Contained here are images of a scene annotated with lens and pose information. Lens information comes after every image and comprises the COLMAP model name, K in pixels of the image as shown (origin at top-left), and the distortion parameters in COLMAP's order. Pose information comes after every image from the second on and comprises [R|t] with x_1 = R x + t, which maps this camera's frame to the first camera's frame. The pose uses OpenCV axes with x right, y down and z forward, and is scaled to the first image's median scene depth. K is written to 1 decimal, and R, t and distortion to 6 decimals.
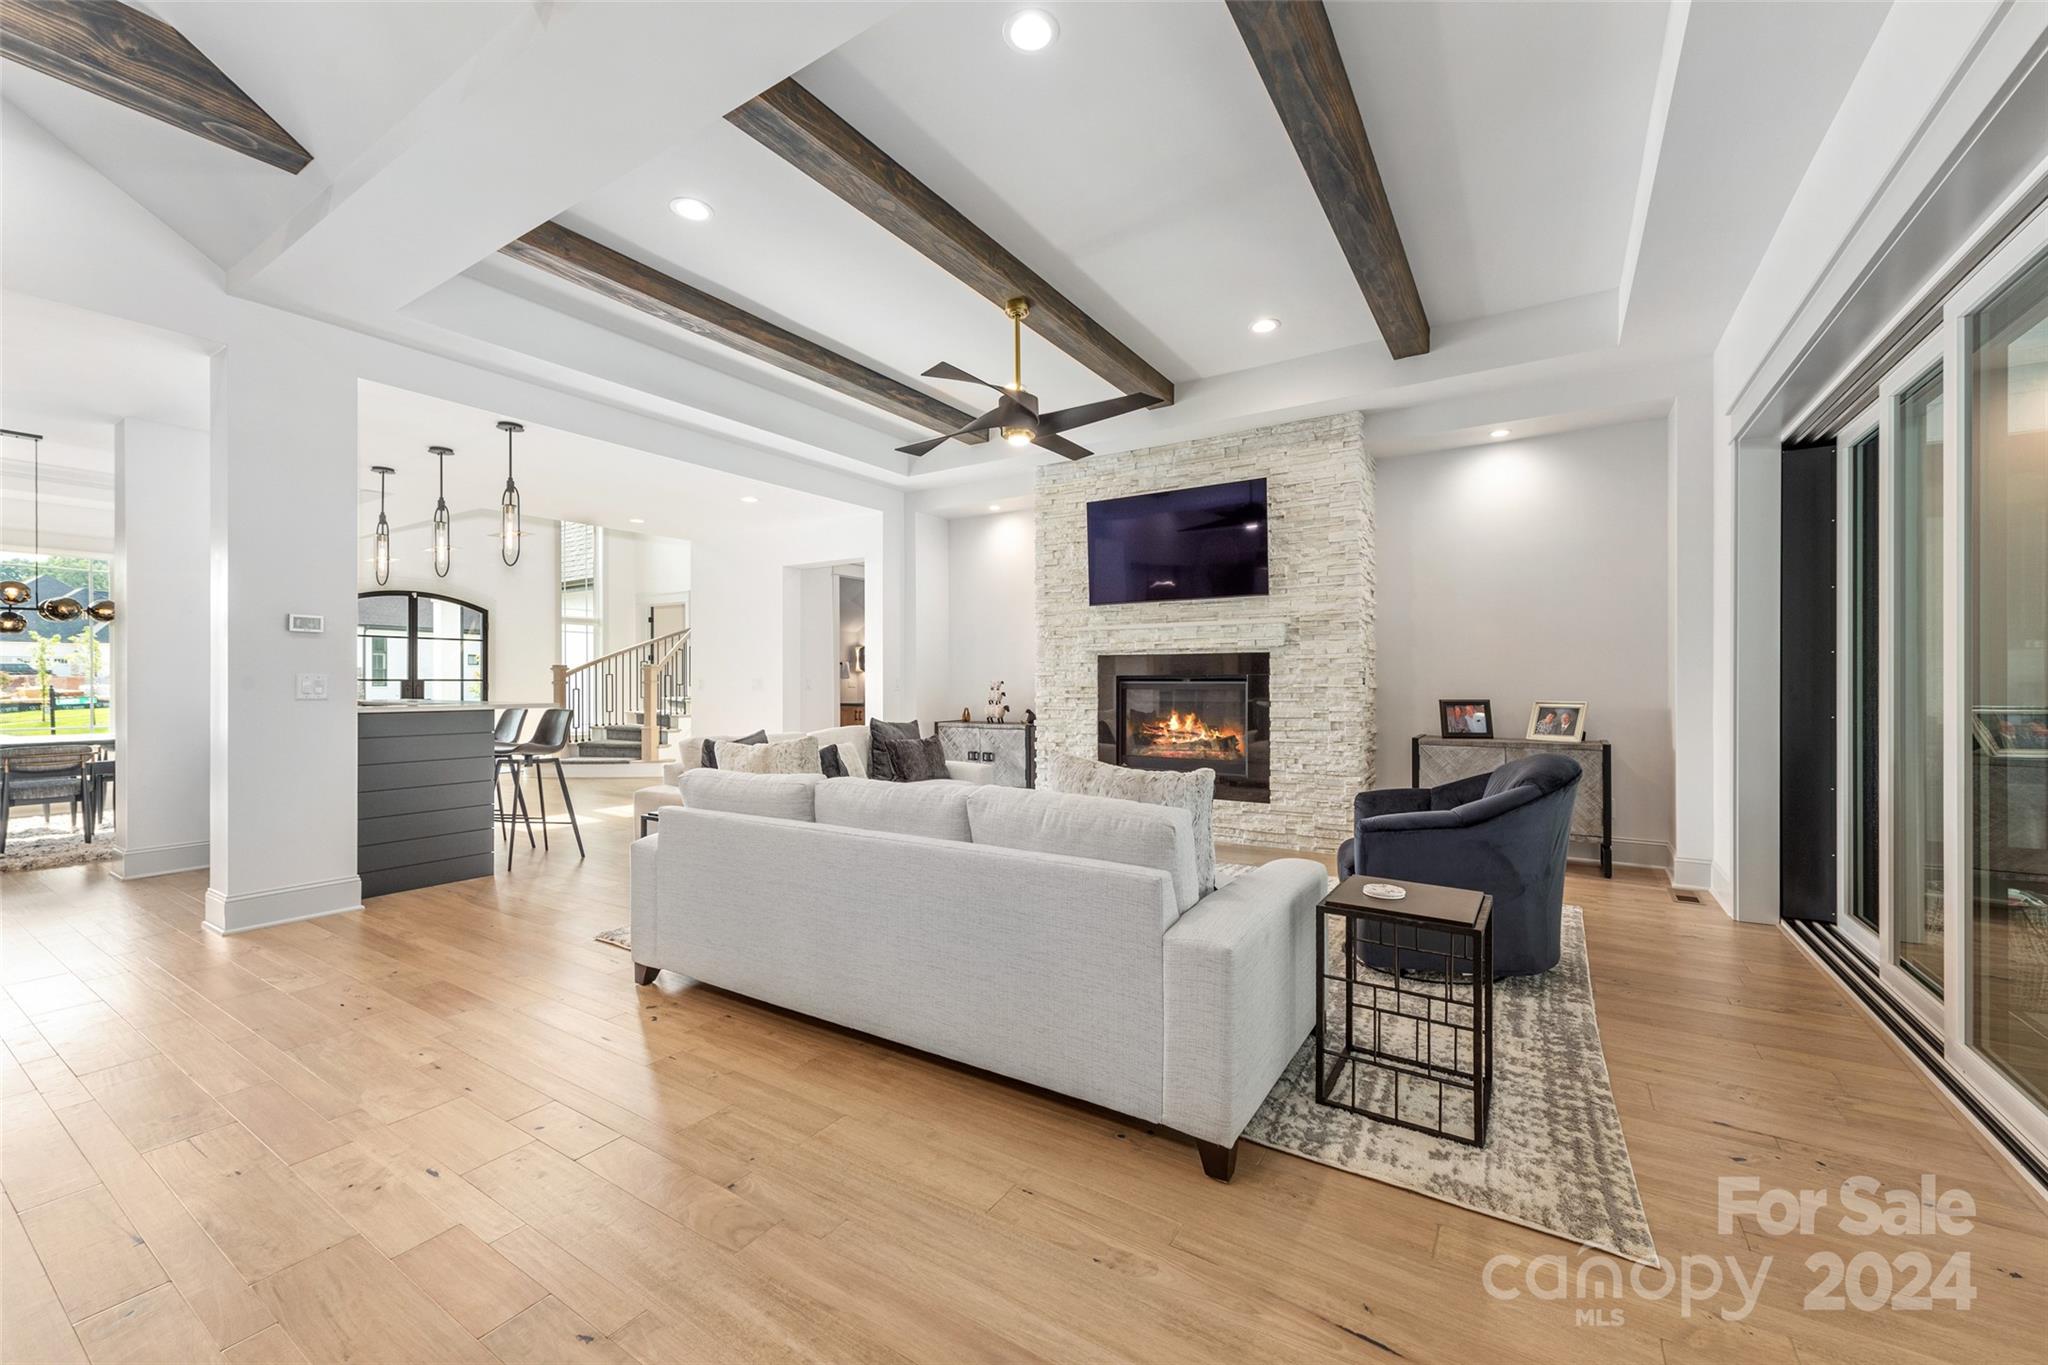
lens RADIAL K [[801.0, 0, 1033.5], [0, 801.0, 686.4], [0, 0, 1]] dist [0.009413, -0.002541]
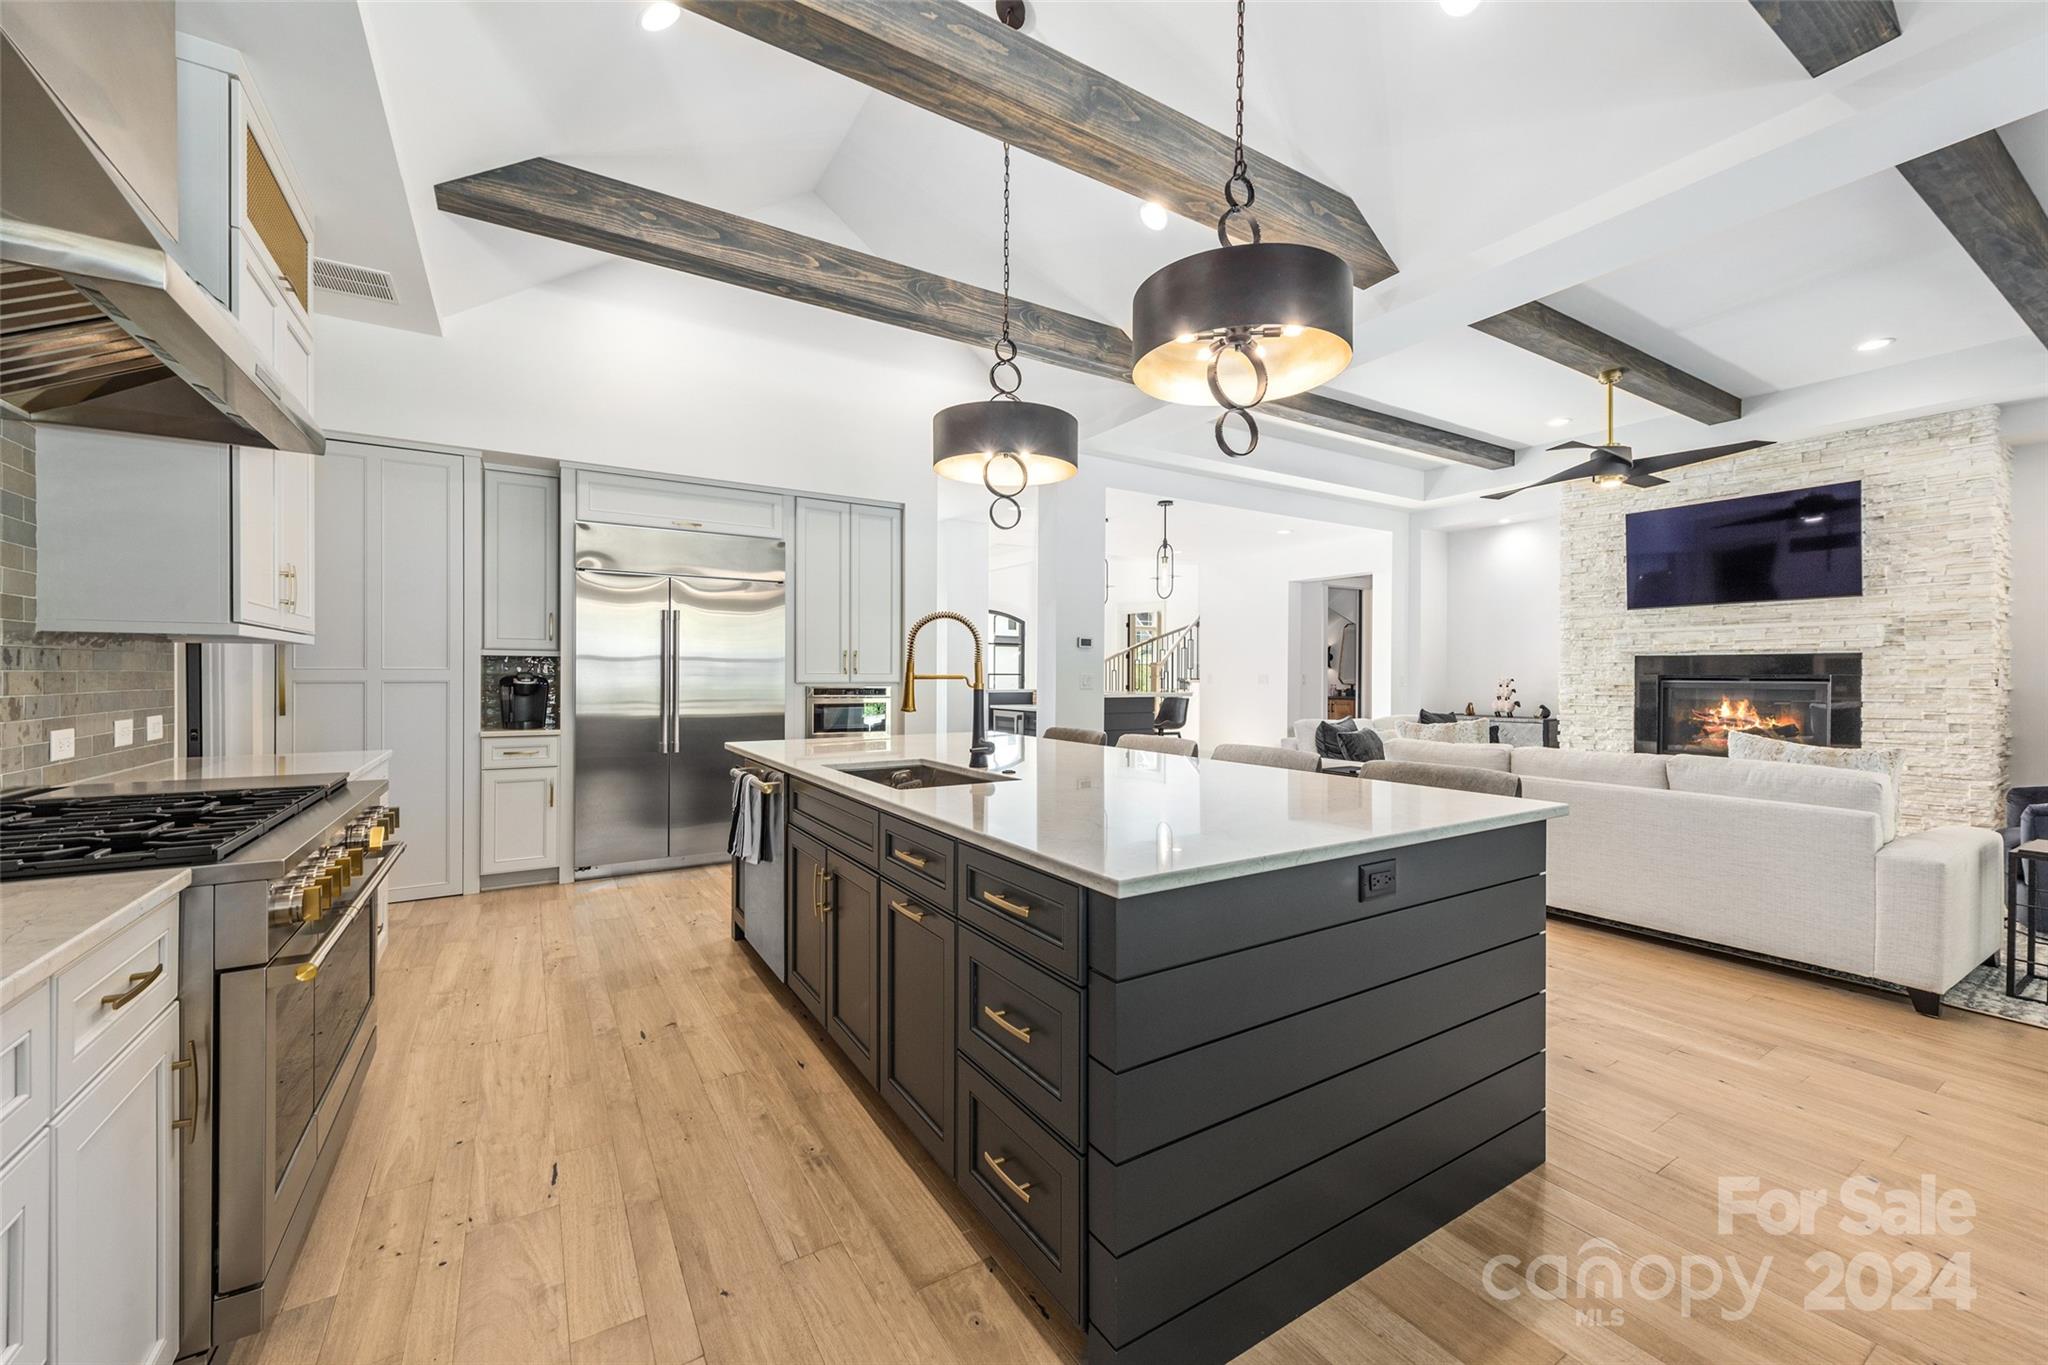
lens RADIAL K [[801.0, 0, 1033.6], [0, 801.0, 681.4], [0, 0, 1]] dist [0.009413, -0.002541]
pose [[0.904207, 0.007709, -0.427024, -0.219406], [-0.006926, 0.999970, 0.003387, -0.003193], [0.427038, -0.000105, 0.904234, -0.369915]]
